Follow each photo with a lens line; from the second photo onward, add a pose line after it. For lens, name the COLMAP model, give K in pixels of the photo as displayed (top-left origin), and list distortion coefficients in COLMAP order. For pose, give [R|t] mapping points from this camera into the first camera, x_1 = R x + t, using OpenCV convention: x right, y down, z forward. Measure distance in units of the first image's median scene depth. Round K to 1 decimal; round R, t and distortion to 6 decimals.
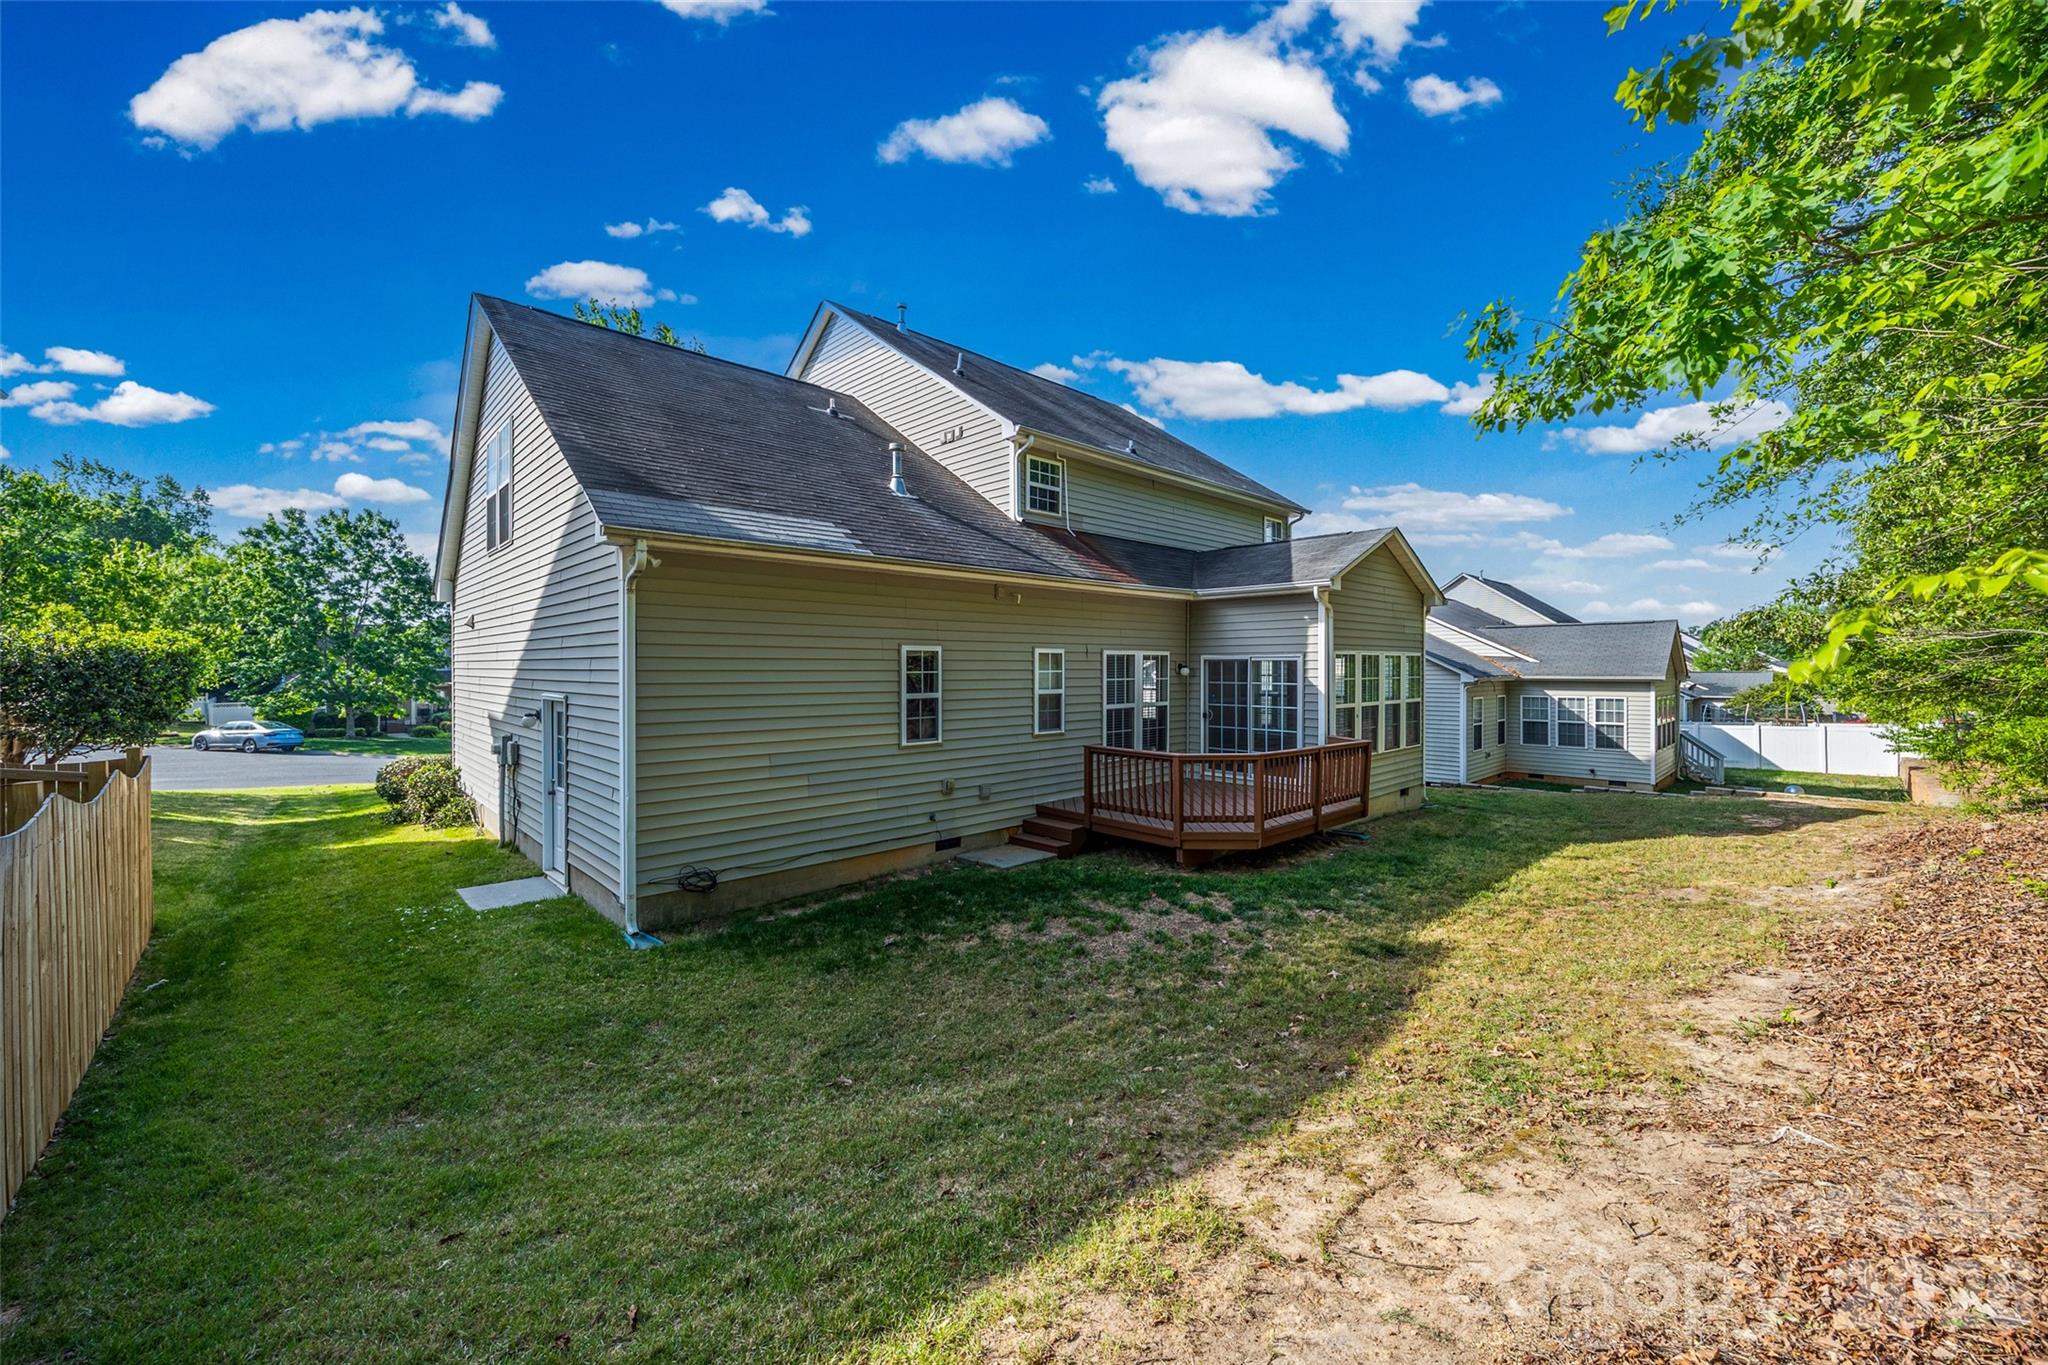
lens RADIAL K [[784.4, 0, 1024.0], [0, 784.4, 682.5], [0, 0, 1]] dist [-0.000190, -0.000082]
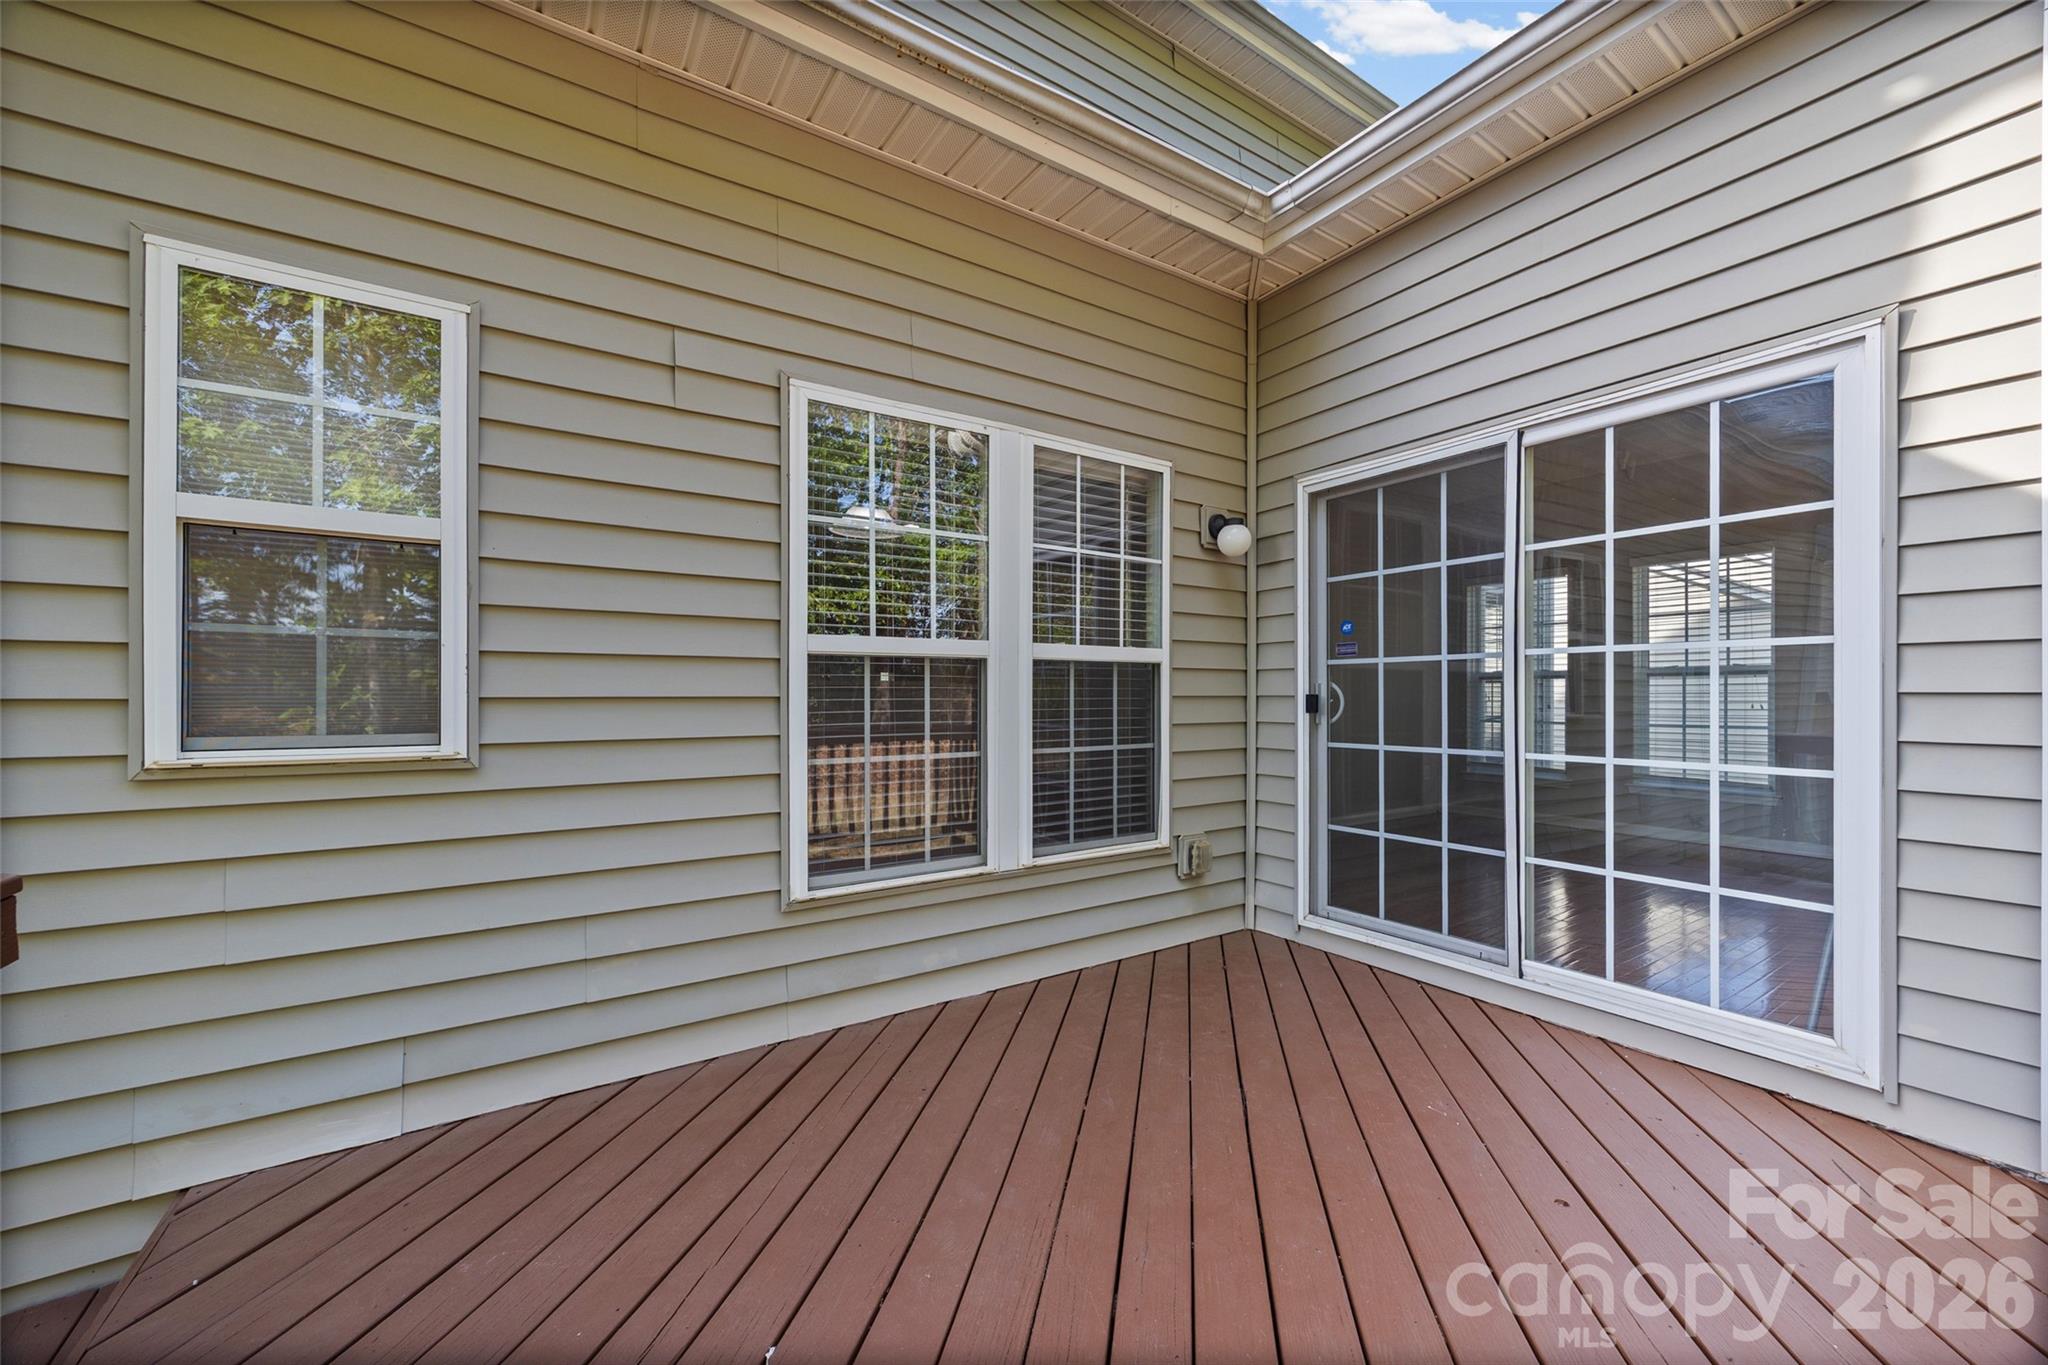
lens RADIAL K [[784.4, 0, 1024.0], [0, 784.4, 682.5], [0, 0, 1]] dist [-0.000190, -0.000082]
pose [[0.982441, 0.000549, -0.186572, 0.204831], [-0.006659, 0.999462, -0.032123, 0.048996], [0.186454, 0.032801, 0.981916, 0.803105]]
